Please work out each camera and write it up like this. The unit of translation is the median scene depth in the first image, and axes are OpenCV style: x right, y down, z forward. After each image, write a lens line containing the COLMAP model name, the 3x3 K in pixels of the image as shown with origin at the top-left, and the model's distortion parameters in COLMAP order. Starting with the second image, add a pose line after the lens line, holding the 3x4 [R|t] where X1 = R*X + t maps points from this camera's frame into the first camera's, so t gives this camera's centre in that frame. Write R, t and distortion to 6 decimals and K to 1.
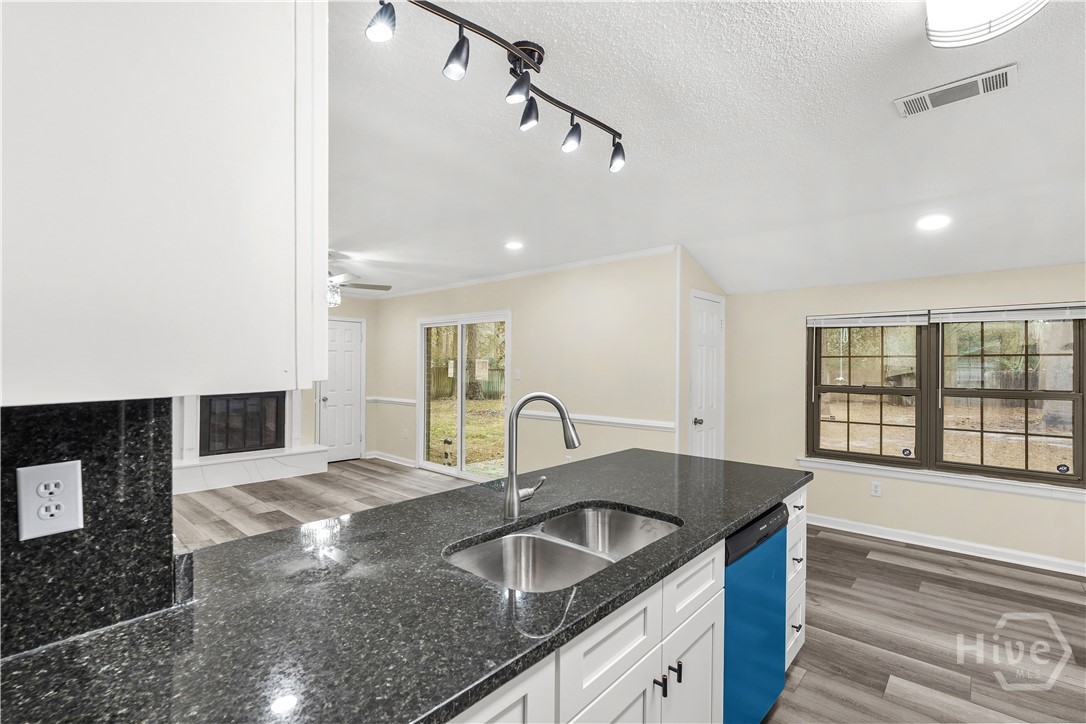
lens RADIAL K [[497.5, 0, 539.4], [0, 497.5, 365.0], [0, 0, 1]] dist [-0.004639, 0.000272]
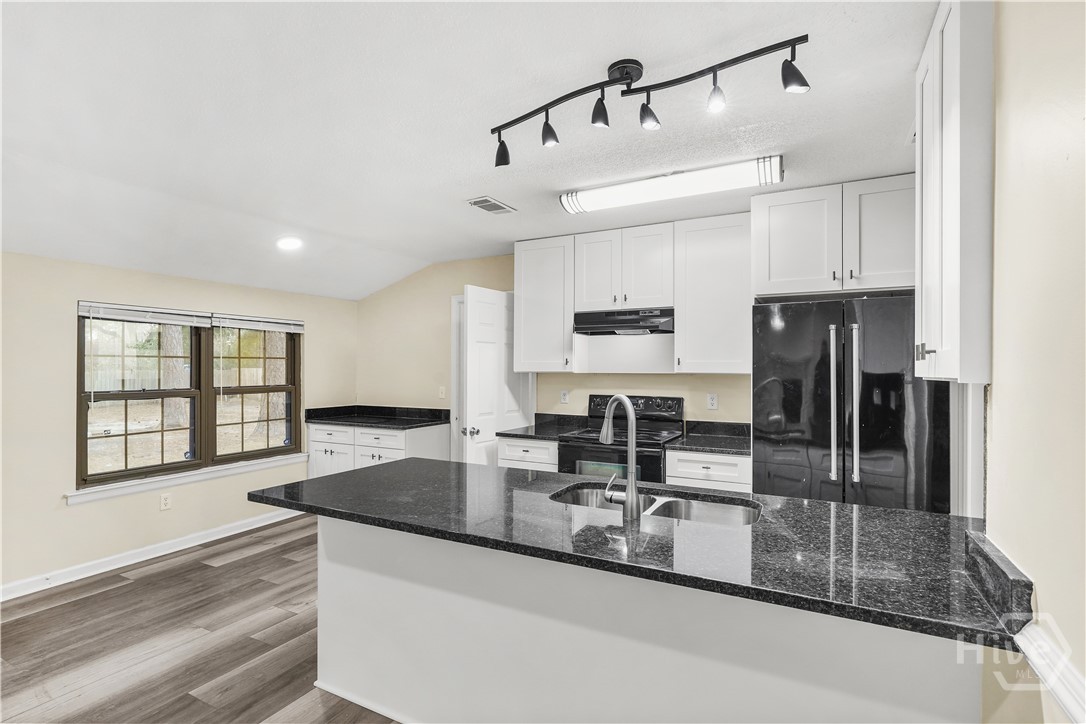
lens RADIAL K [[520.2, 0, 535.9], [0, 520.2, 370.6], [0, 0, 1]] dist [-0.003598, 0.000504]
pose [[-0.238340, -0.011486, 0.971114, -0.308463], [-0.002981, 0.999934, 0.011096, -0.003050], [-0.971177, -0.000251, -0.238358, 0.425998]]
